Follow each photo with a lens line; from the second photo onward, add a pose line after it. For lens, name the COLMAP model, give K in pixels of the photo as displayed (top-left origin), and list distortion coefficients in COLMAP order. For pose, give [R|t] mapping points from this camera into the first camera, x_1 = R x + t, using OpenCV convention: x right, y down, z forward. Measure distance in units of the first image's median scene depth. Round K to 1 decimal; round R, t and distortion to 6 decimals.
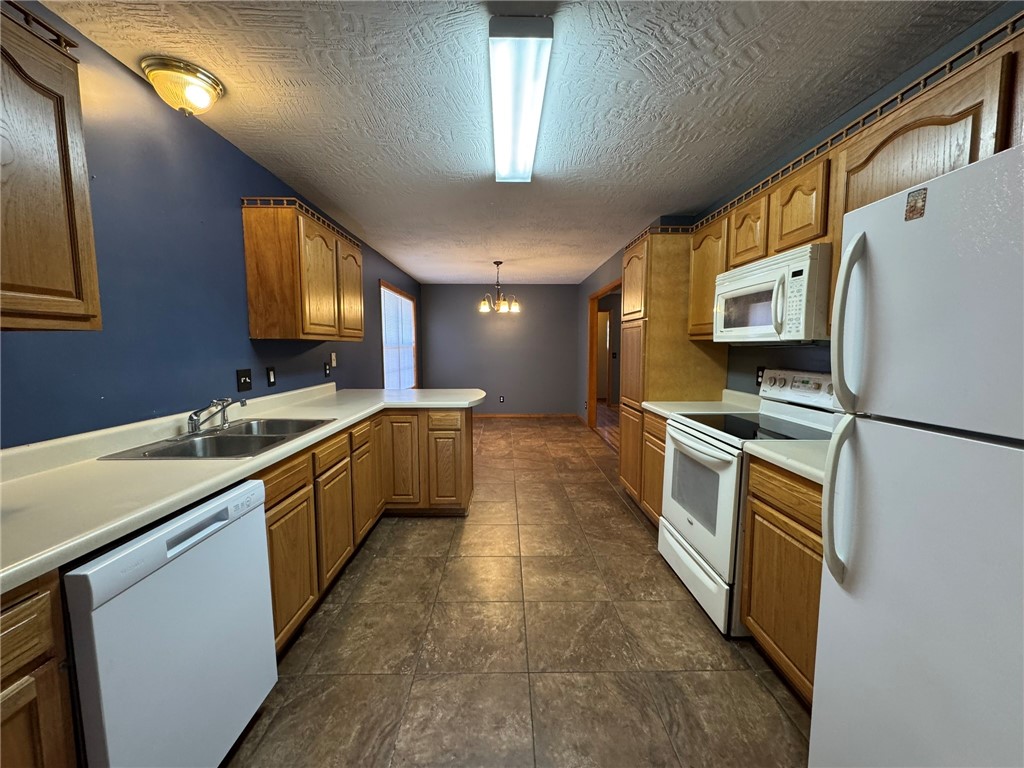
lens RADIAL K [[401.8, 0, 512.0], [0, 401.8, 384.0], [0, 0, 1]] dist [0.001559, 0.000287]
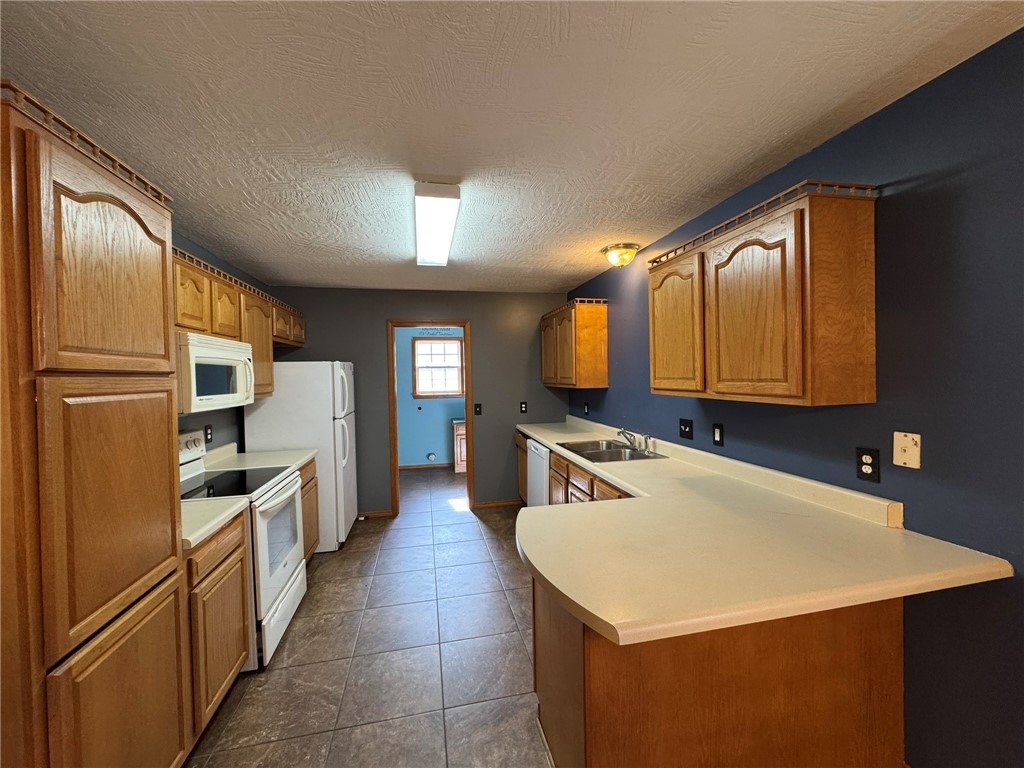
lens RADIAL K [[407.9, 0, 510.9], [0, 407.9, 383.1], [0, 0, 1]] dist [-0.001906, 0.000316]
pose [[-0.980676, 0.024441, -0.194106, 0.026310], [0.003215, 0.994045, 0.108926, -0.232606], [0.195612, 0.106197, -0.974914, 1.779324]]
